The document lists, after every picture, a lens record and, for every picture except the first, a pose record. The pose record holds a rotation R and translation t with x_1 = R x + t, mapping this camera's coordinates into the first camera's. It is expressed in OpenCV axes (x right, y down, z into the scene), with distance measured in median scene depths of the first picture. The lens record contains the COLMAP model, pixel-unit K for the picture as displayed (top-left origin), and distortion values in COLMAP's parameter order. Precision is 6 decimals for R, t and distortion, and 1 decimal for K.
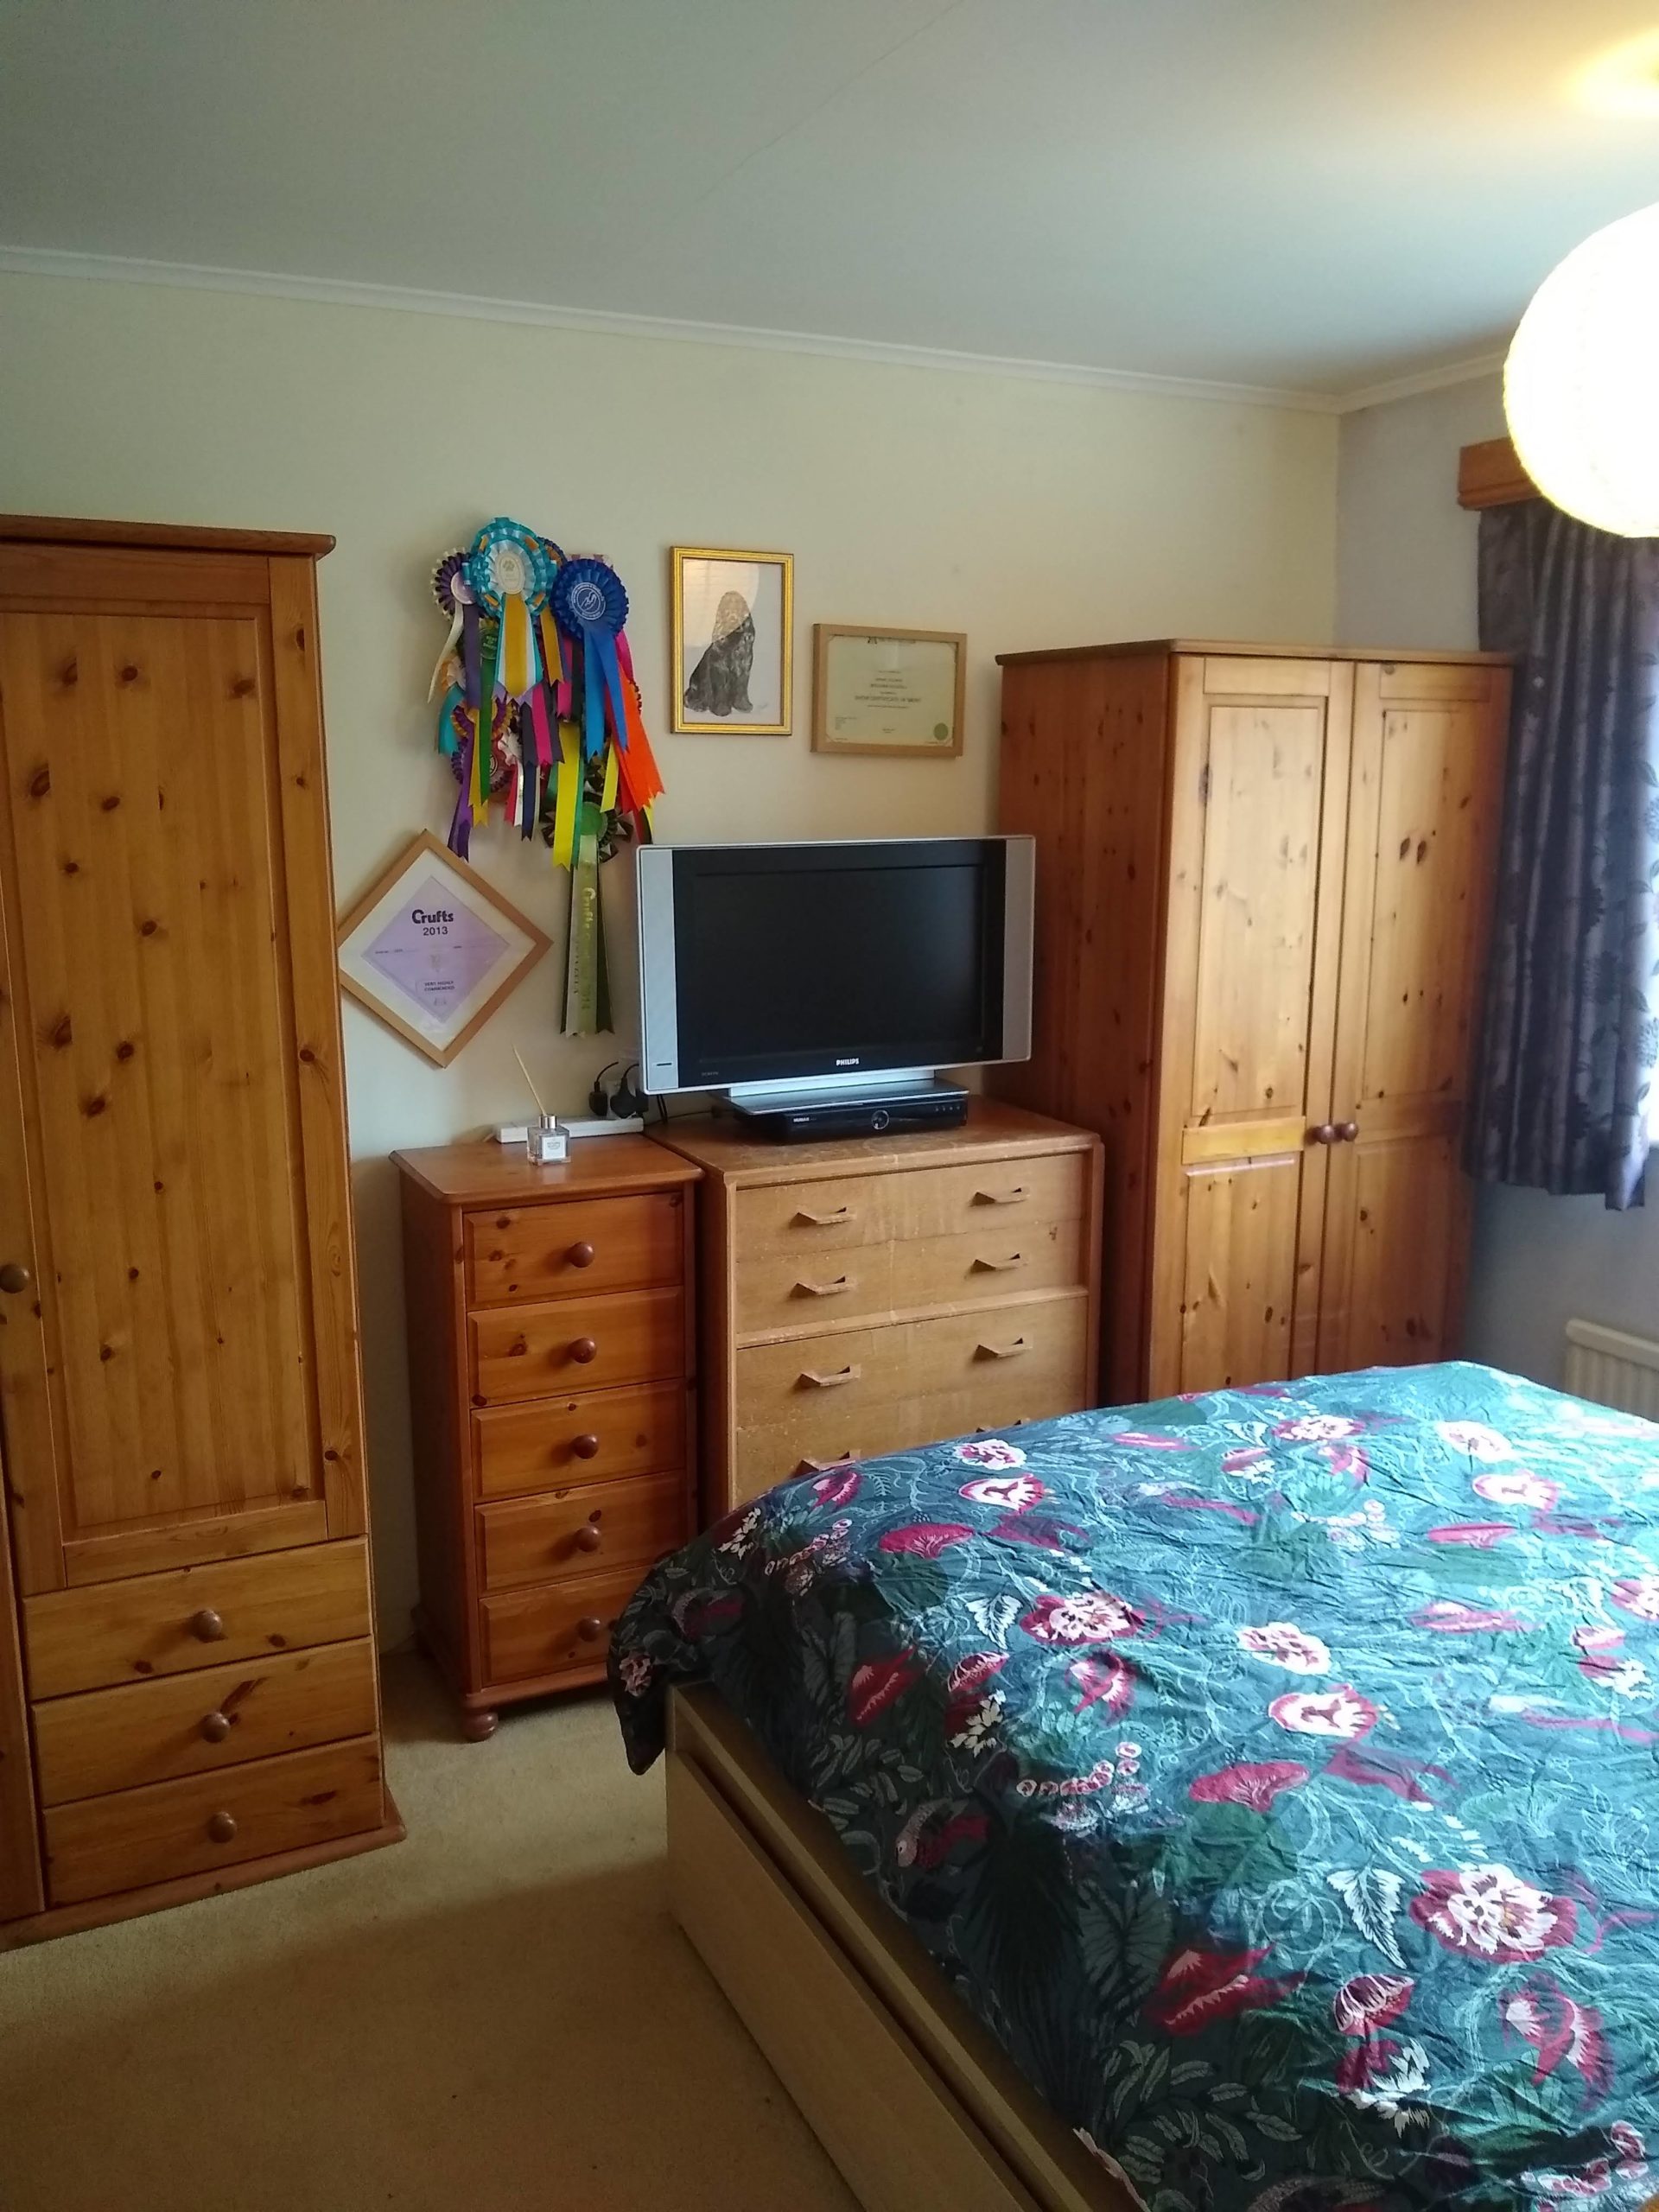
lens RADIAL K [[1744.9, 0, 829.5], [0, 1744.9, 1106.0], [0, 0, 1]] dist [0.000054, 0.001602]
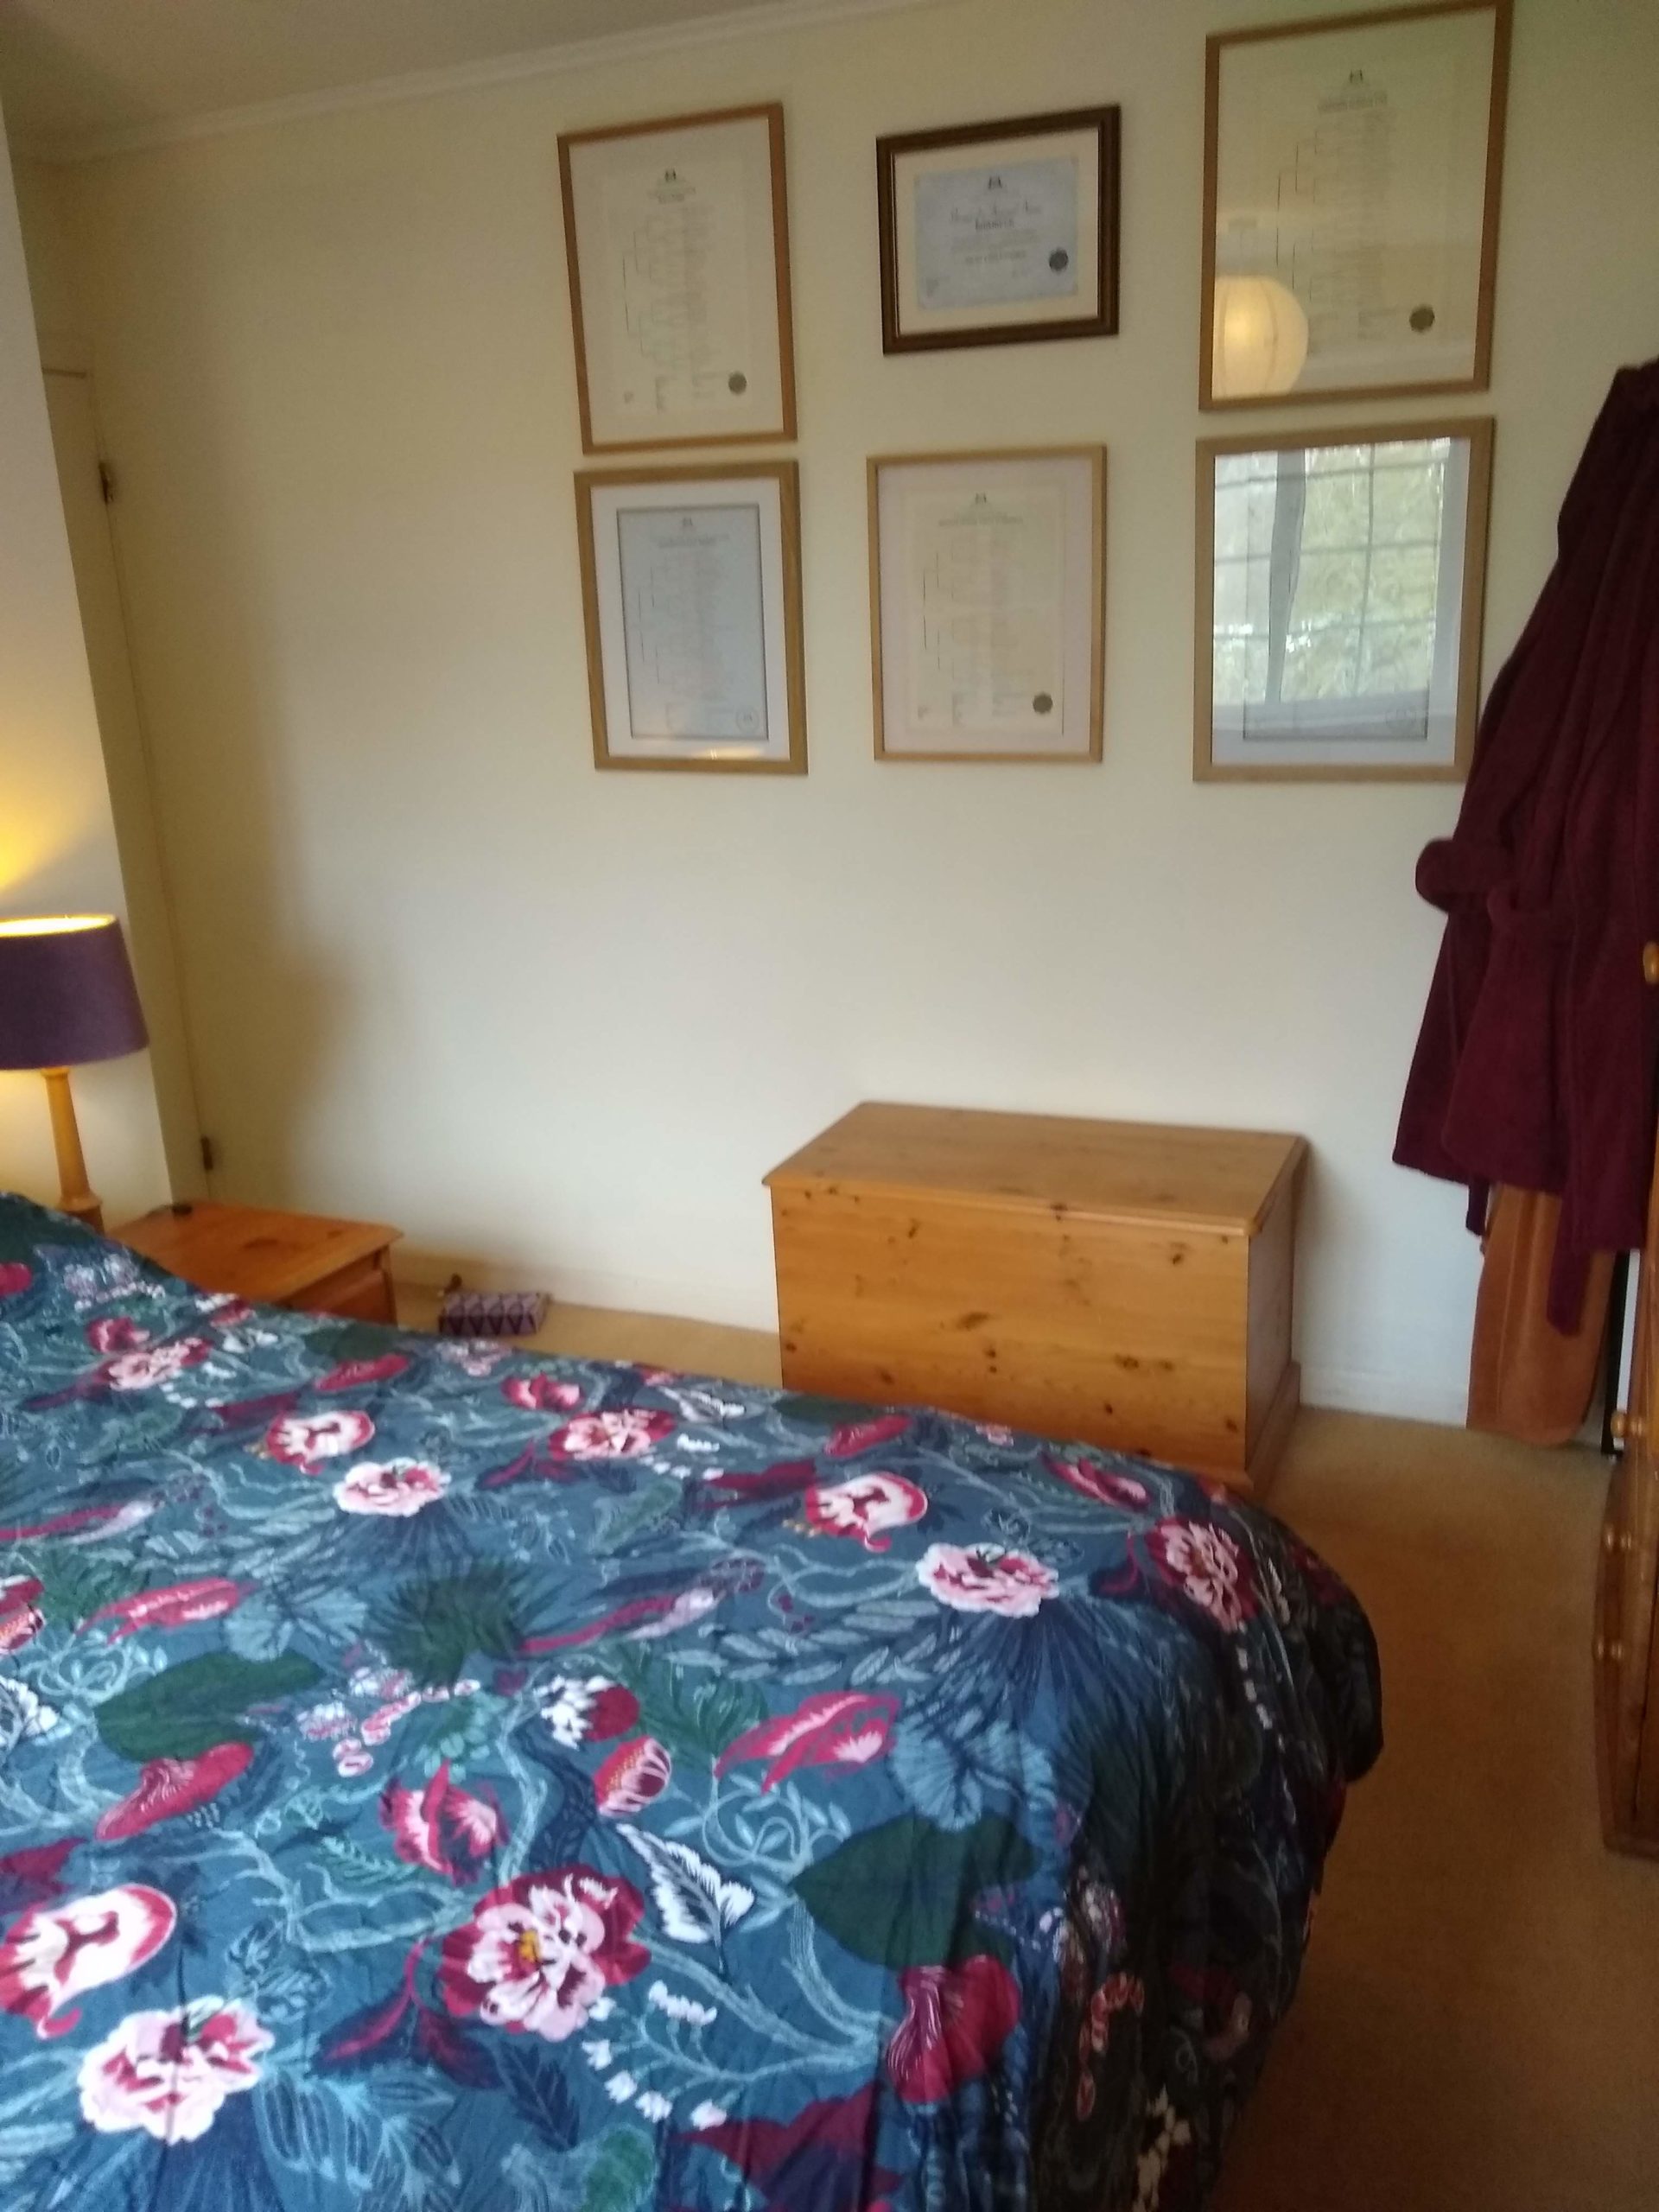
lens RADIAL K [[1786.8, 0, 838.5], [0, 1786.8, 1094.8], [0, 0, 1]] dist [-0.012138, 0.009338]
pose [[-0.764506, 0.185064, -0.617480, 0.608054], [-0.084314, 0.920966, 0.380411, -0.227956], [0.639079, 0.342889, -0.688481, 1.706332]]
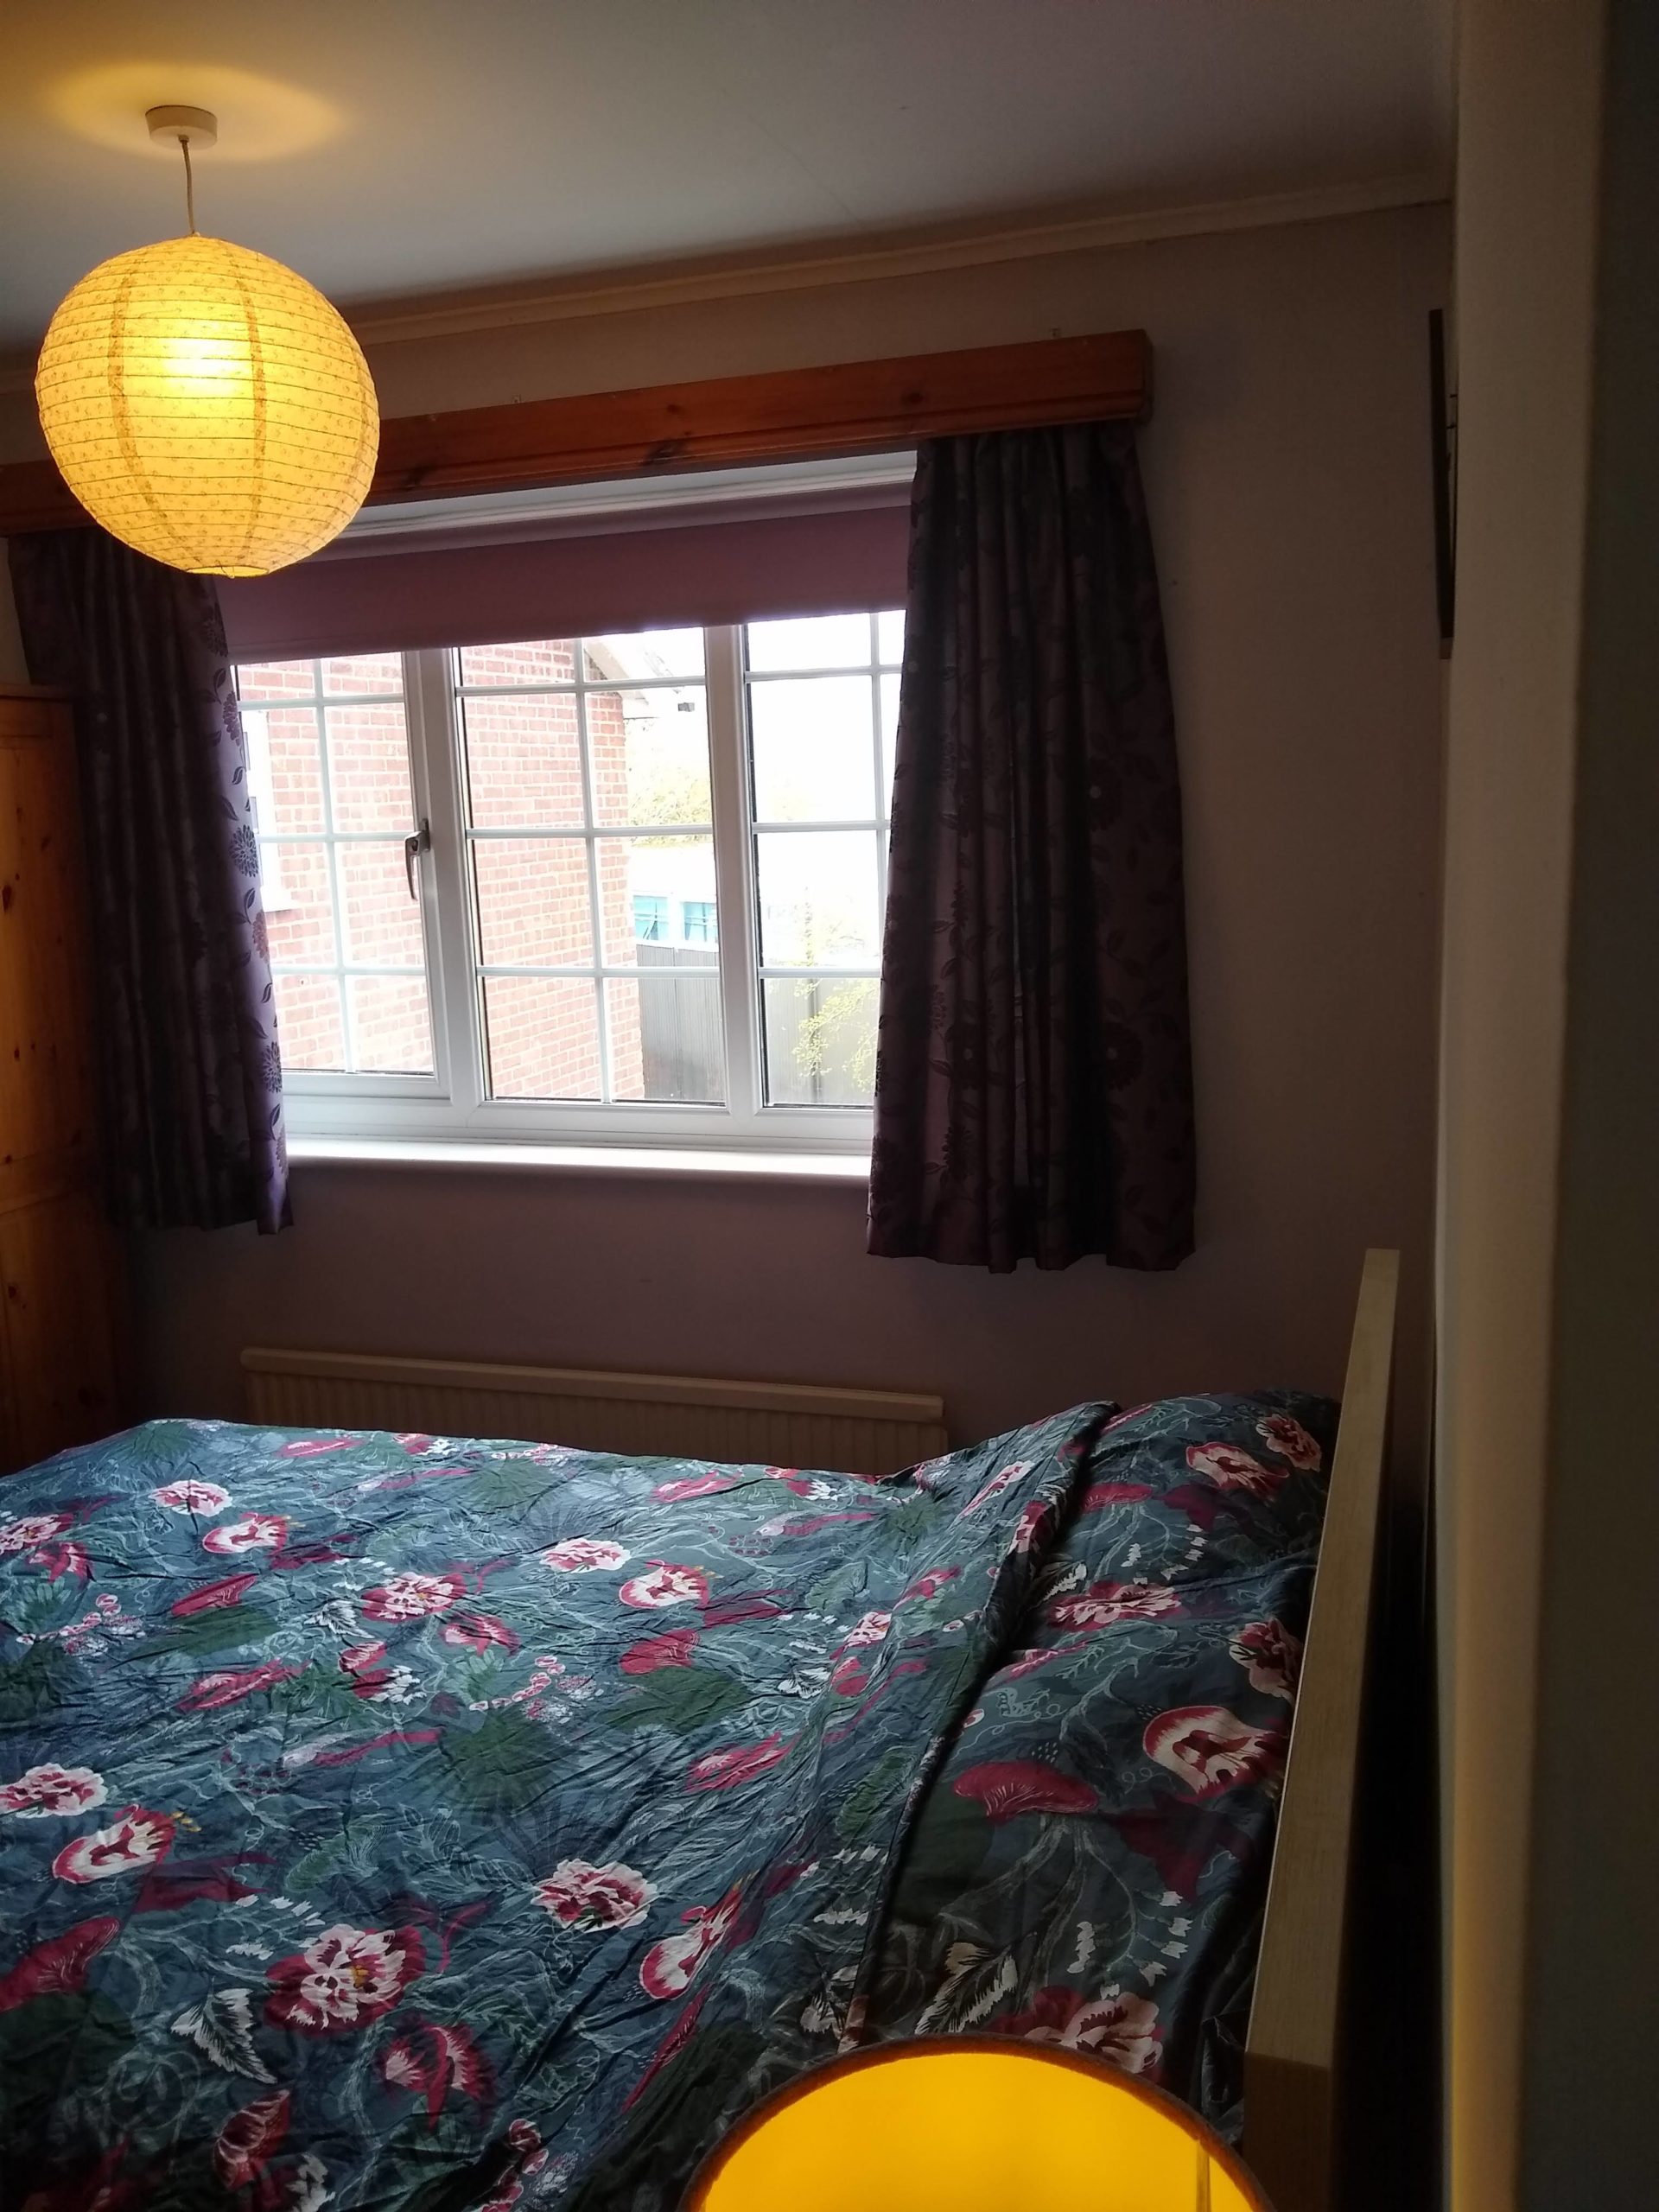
lens RADIAL K [[1744.9, 0, 829.5], [0, 1744.9, 1106.0], [0, 0, 1]] dist [0.000054, 0.001602]
pose [[0.707691, -0.136675, 0.693176, -0.026544], [0.151590, 0.987635, 0.039969, -0.009879], [-0.690068, 0.076793, 0.719659, 0.062652]]
